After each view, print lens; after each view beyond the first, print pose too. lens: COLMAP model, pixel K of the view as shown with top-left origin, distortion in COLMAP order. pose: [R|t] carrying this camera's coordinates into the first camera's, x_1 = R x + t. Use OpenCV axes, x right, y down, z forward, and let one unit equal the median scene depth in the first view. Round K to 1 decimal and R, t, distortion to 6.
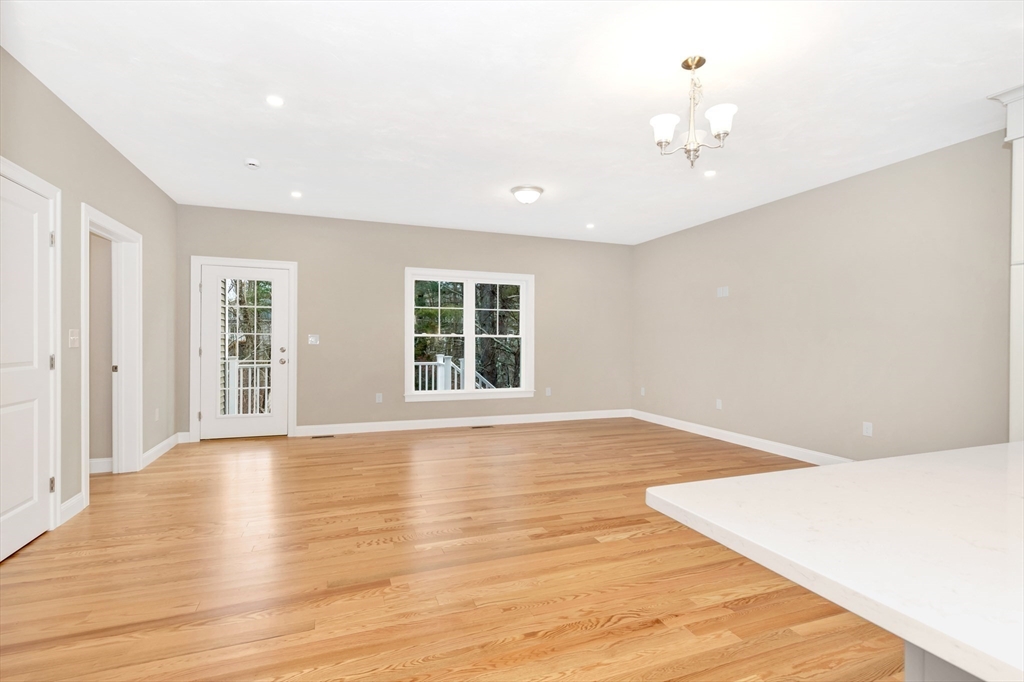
lens RADIAL K [[477.5, 0, 512.0], [0, 477.5, 341.0], [0, 0, 1]] dist [0.003204, 0.000423]
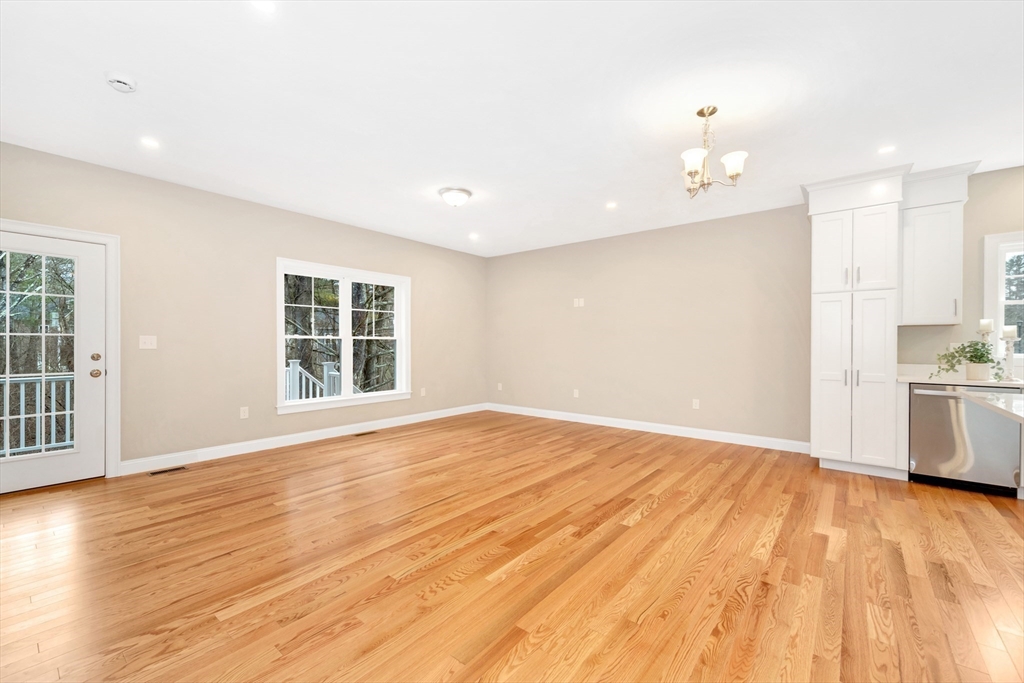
lens RADIAL K [[419.8, 0, 512.0], [0, 419.8, 341.5], [0, 0, 1]] dist [0.006060, 0.000106]
pose [[0.864243, -0.002936, 0.503065, -0.263284], [0.003899, 0.999992, -0.000861, -0.001551], [-0.503059, 0.002705, 0.864248, 0.148999]]
